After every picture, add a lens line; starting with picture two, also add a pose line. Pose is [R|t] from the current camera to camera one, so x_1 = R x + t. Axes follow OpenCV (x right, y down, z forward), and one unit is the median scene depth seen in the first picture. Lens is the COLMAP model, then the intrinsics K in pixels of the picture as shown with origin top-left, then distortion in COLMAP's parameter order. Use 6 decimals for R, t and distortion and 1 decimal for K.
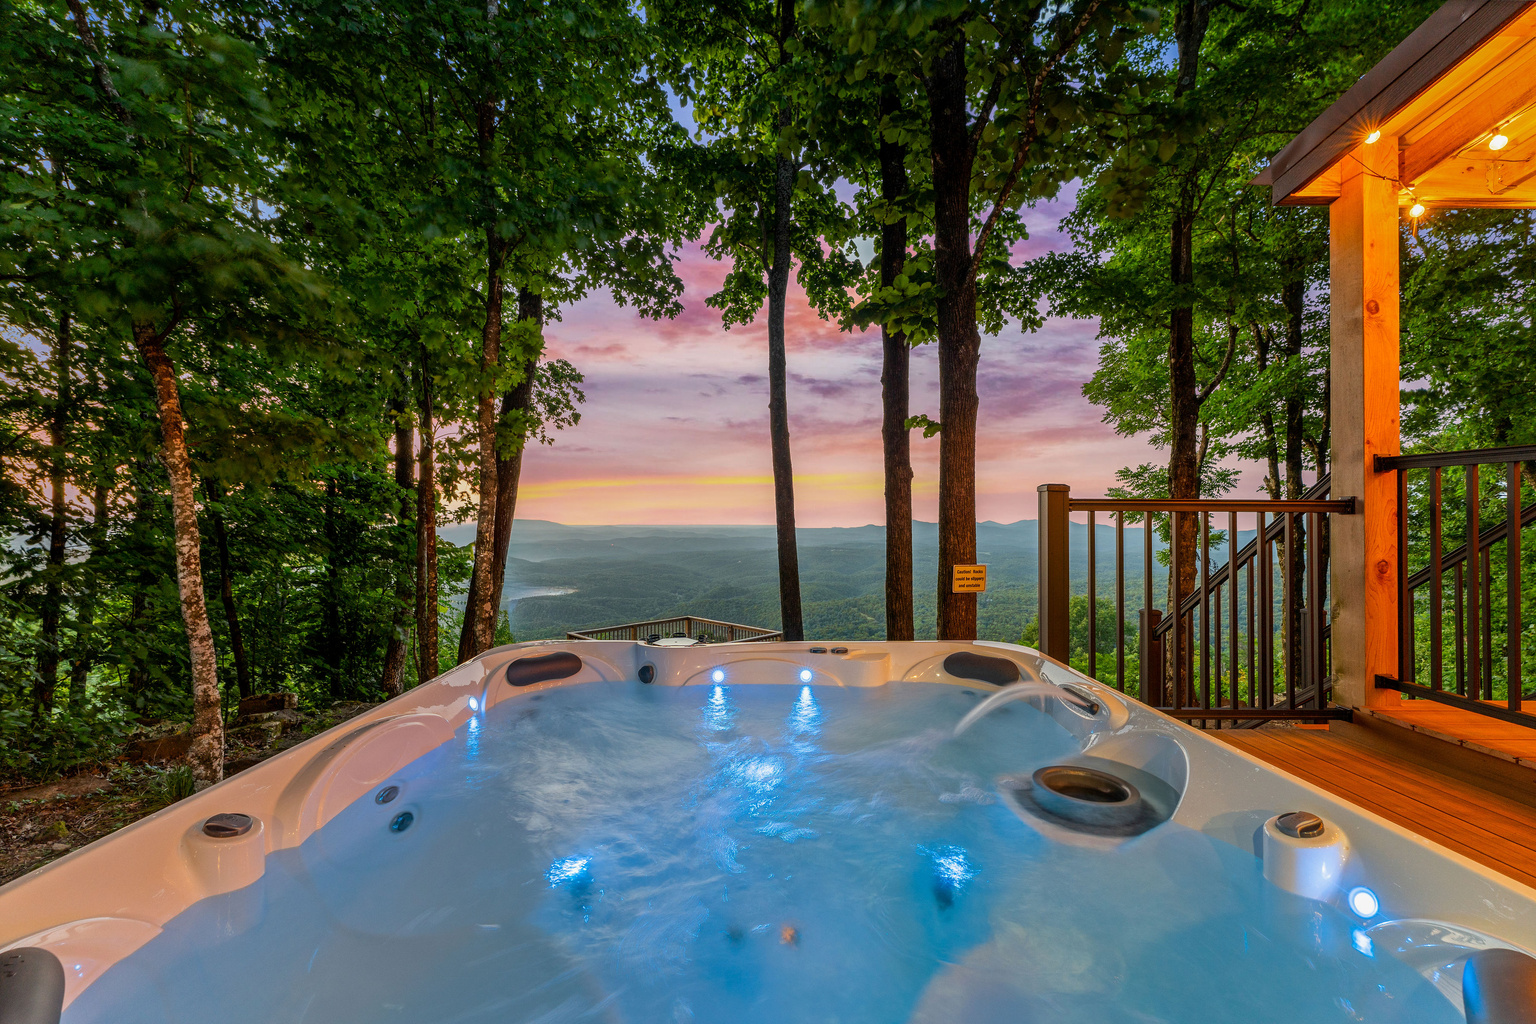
lens RADIAL K [[608.9, 0, 763.8], [0, 608.9, 523.6], [0, 0, 1]] dist [0.003352, -0.000546]
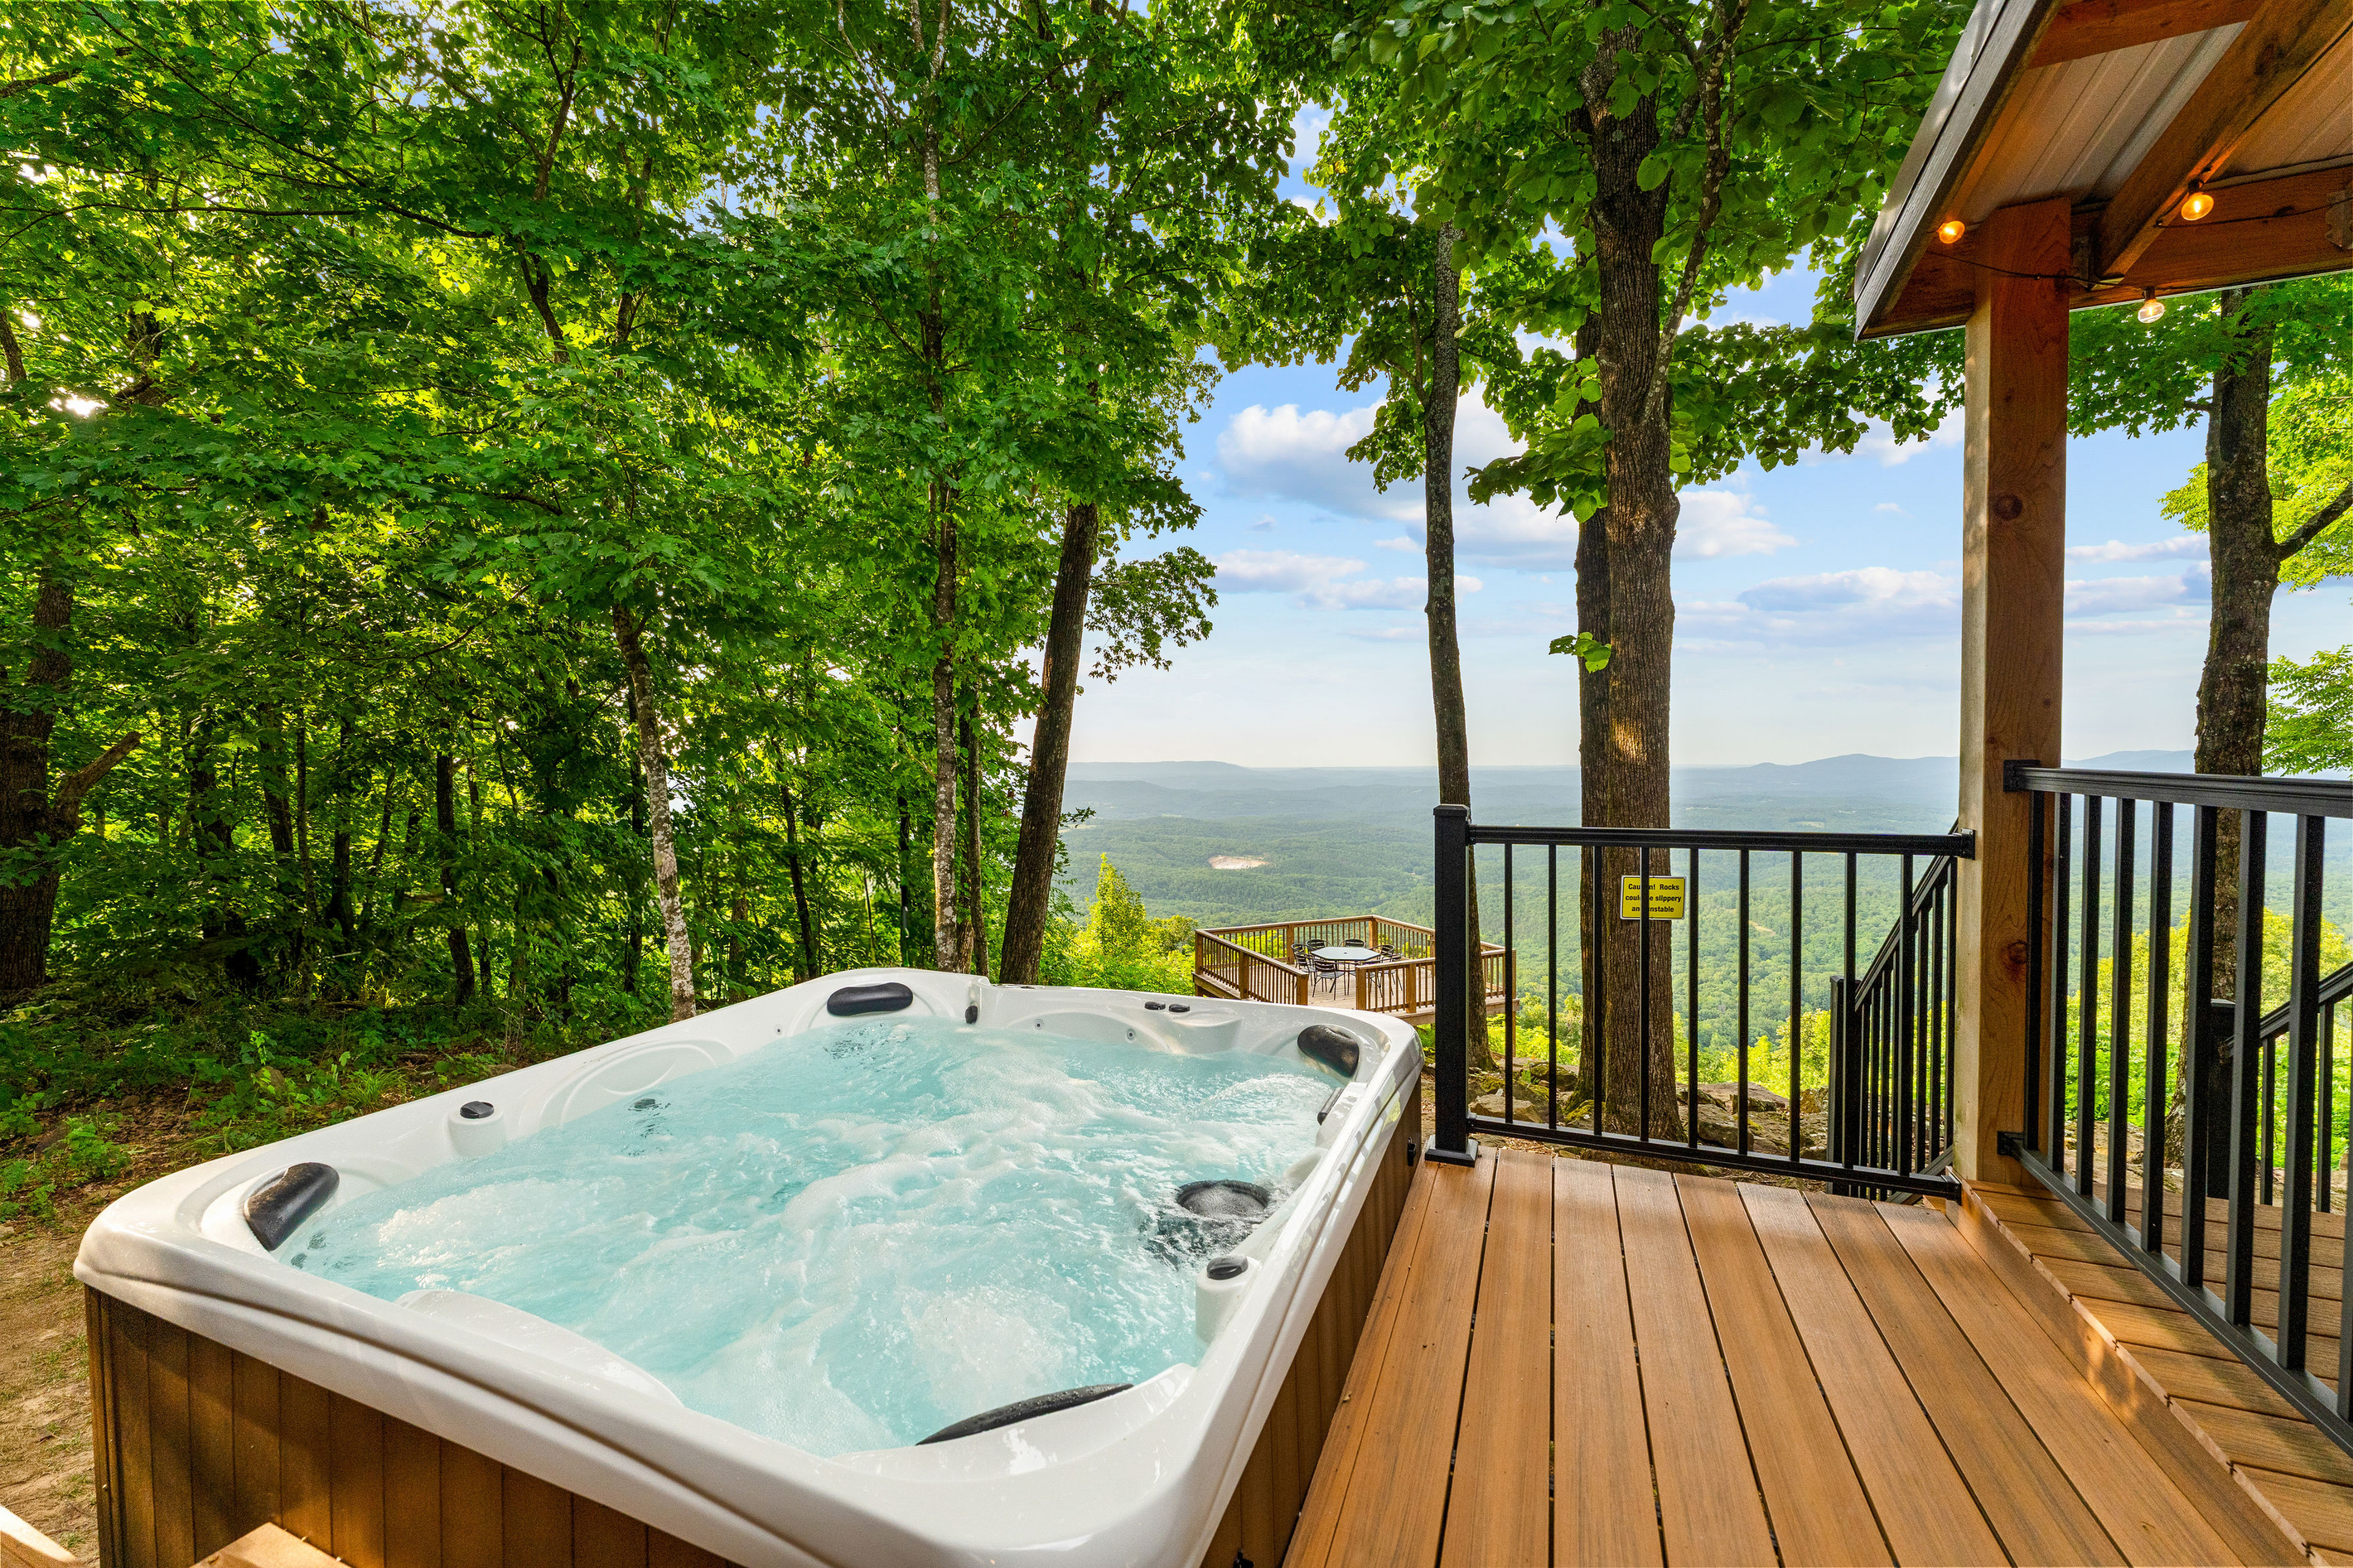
lens RADIAL K [[932.7, 0, 1177.8], [0, 932.7, 801.1], [0, 0, 1]] dist [0.003352, -0.000546]
pose [[0.924975, 0.006633, -0.379969, 0.151146], [0.008018, 0.999284, 0.036964, -0.028602], [0.379943, -0.037237, 0.924260, -0.033812]]
